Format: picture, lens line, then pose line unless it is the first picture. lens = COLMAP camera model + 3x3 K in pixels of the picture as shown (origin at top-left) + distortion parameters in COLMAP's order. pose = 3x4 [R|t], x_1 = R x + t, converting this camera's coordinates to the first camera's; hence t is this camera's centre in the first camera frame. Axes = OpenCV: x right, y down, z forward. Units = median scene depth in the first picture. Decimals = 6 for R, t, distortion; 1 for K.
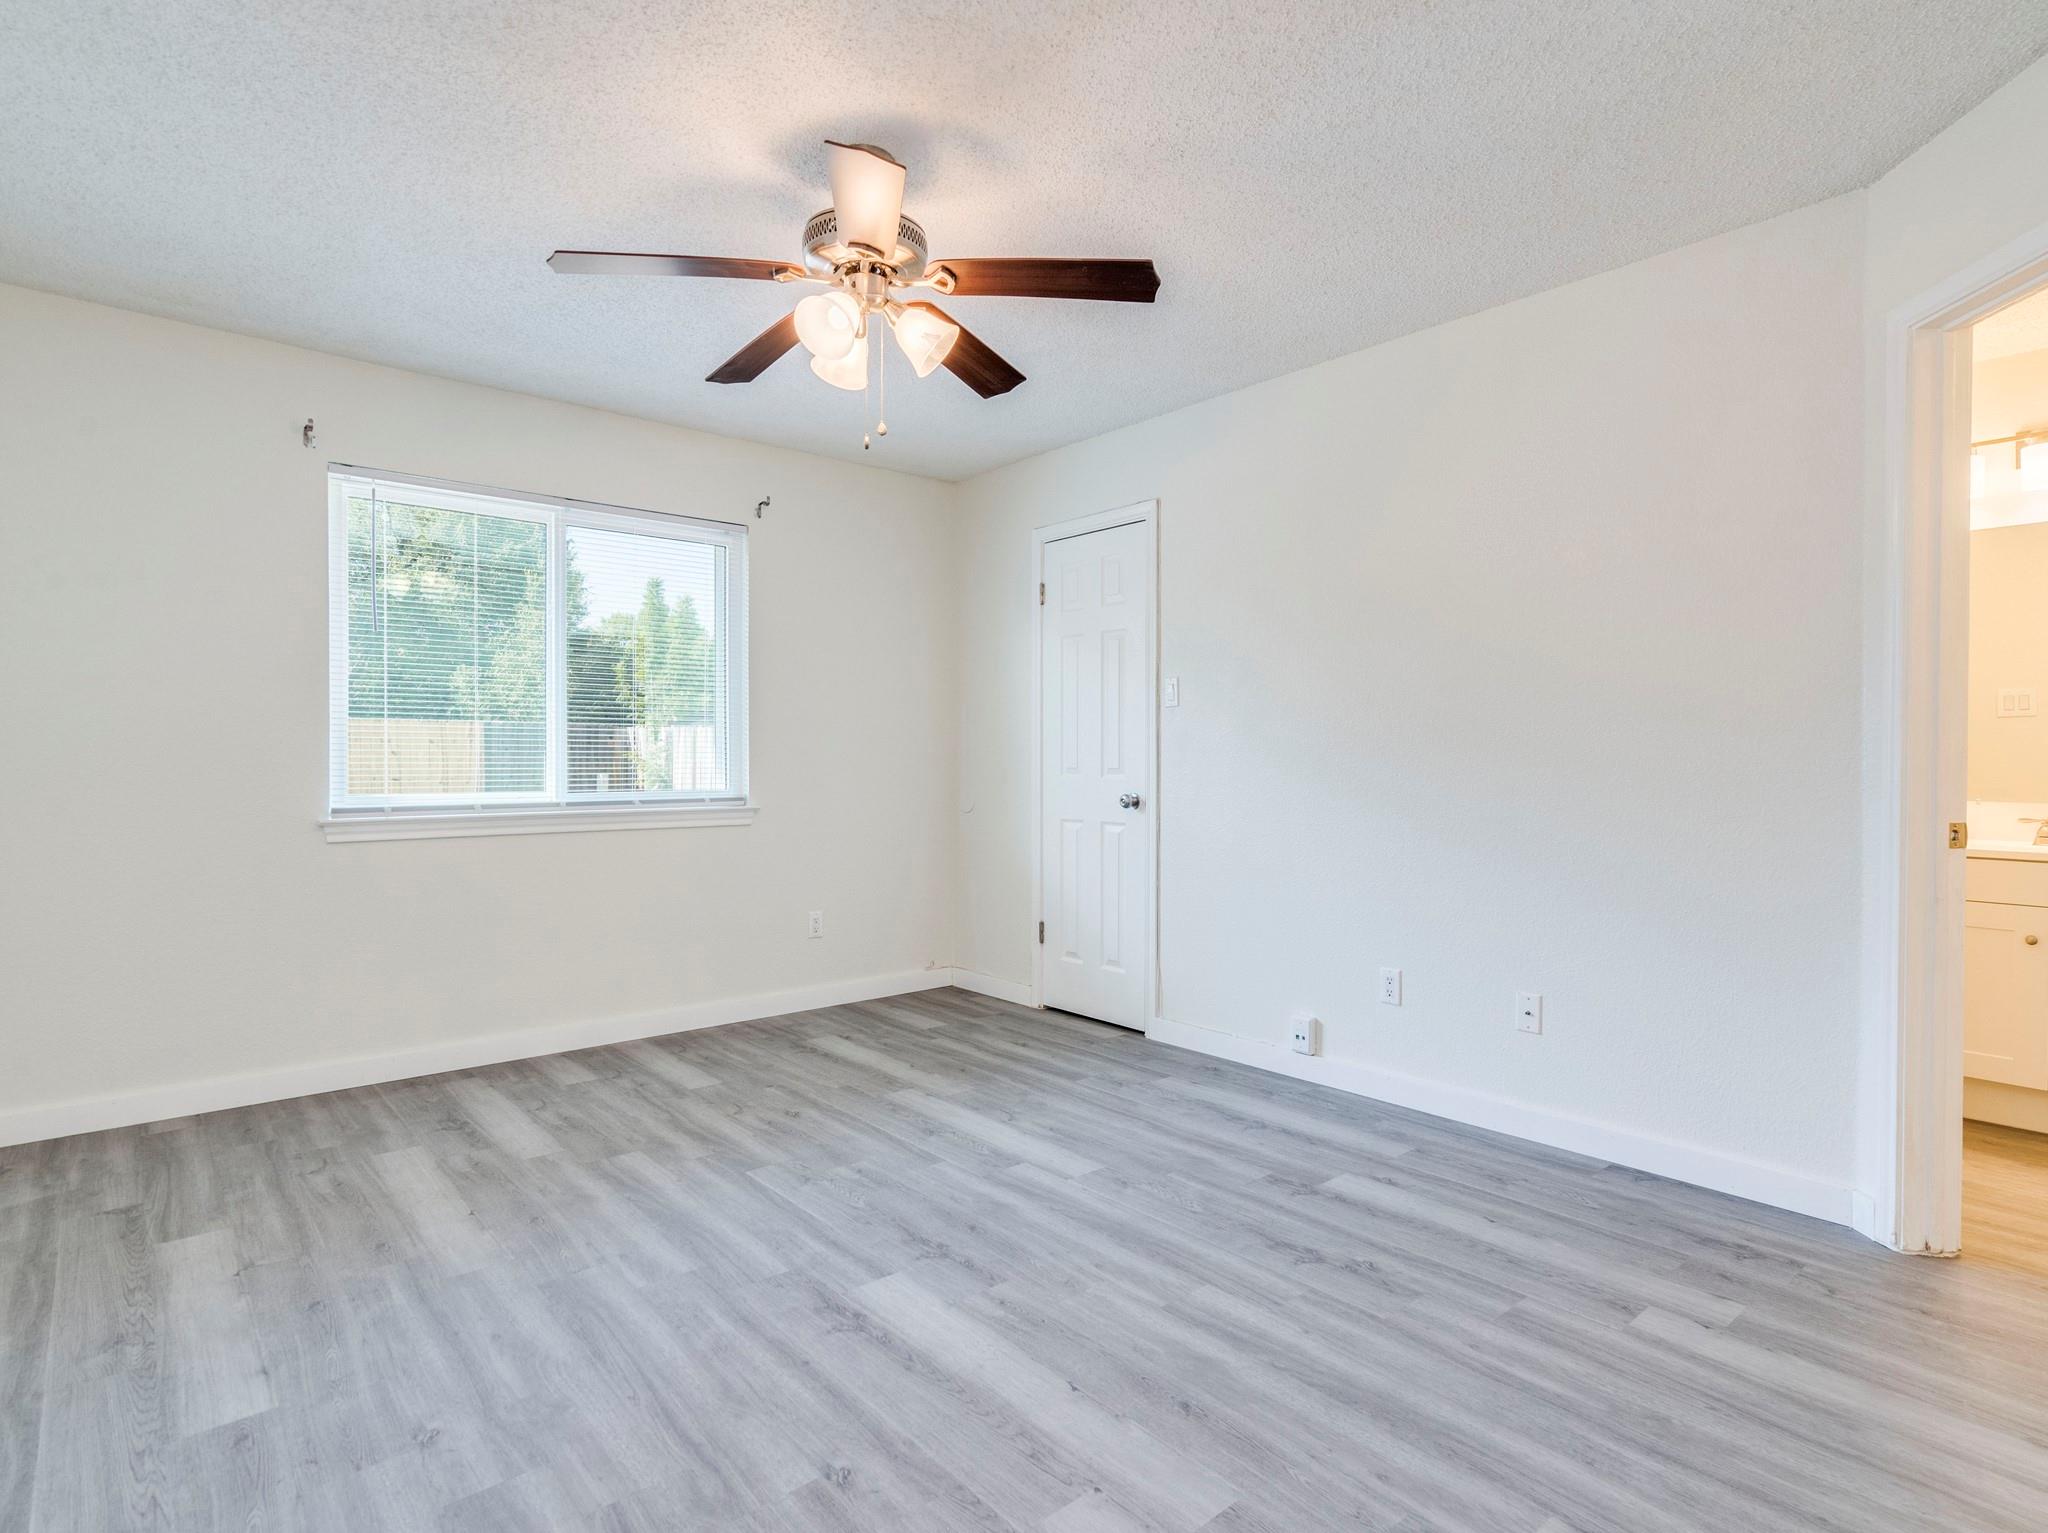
lens RADIAL K [[1043.9, 0, 1013.7], [0, 1043.9, 768.8], [0, 0, 1]] dist [-0.009769, 0.002003]
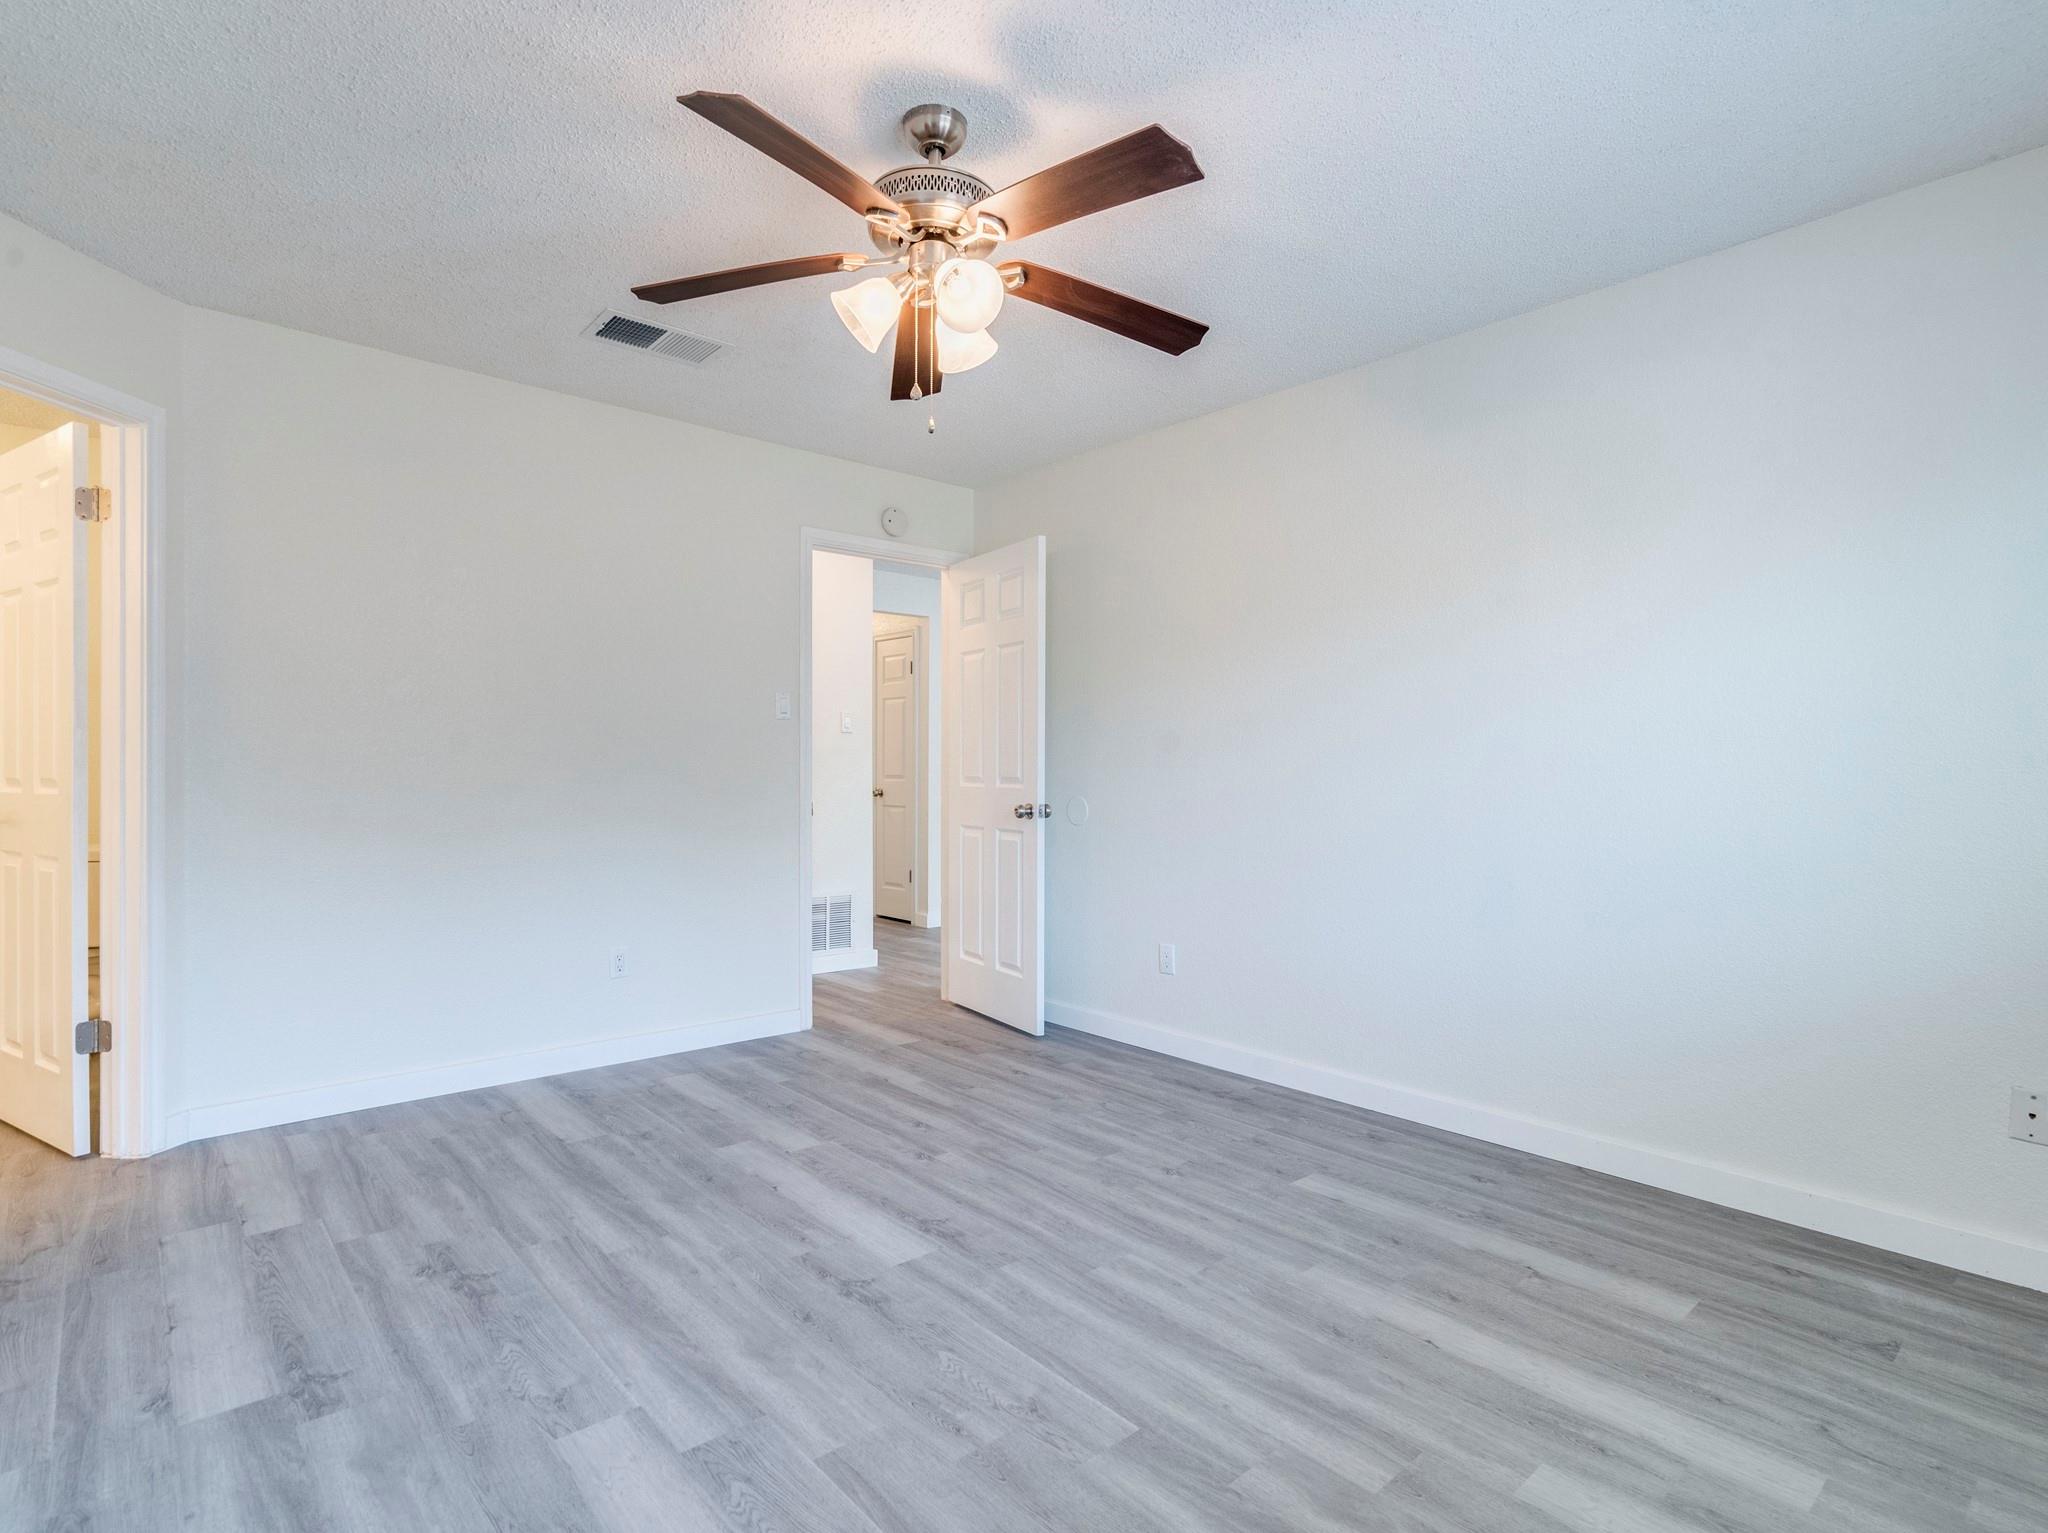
lens RADIAL K [[1043.9, 0, 1013.7], [0, 1043.9, 768.8], [0, 0, 1]] dist [-0.009769, 0.002003]
pose [[-0.999909, -0.005772, -0.012156, -0.215787], [-0.005873, 0.999948, 0.008339, -0.019851], [0.012108, 0.008410, -0.999891, 2.039081]]
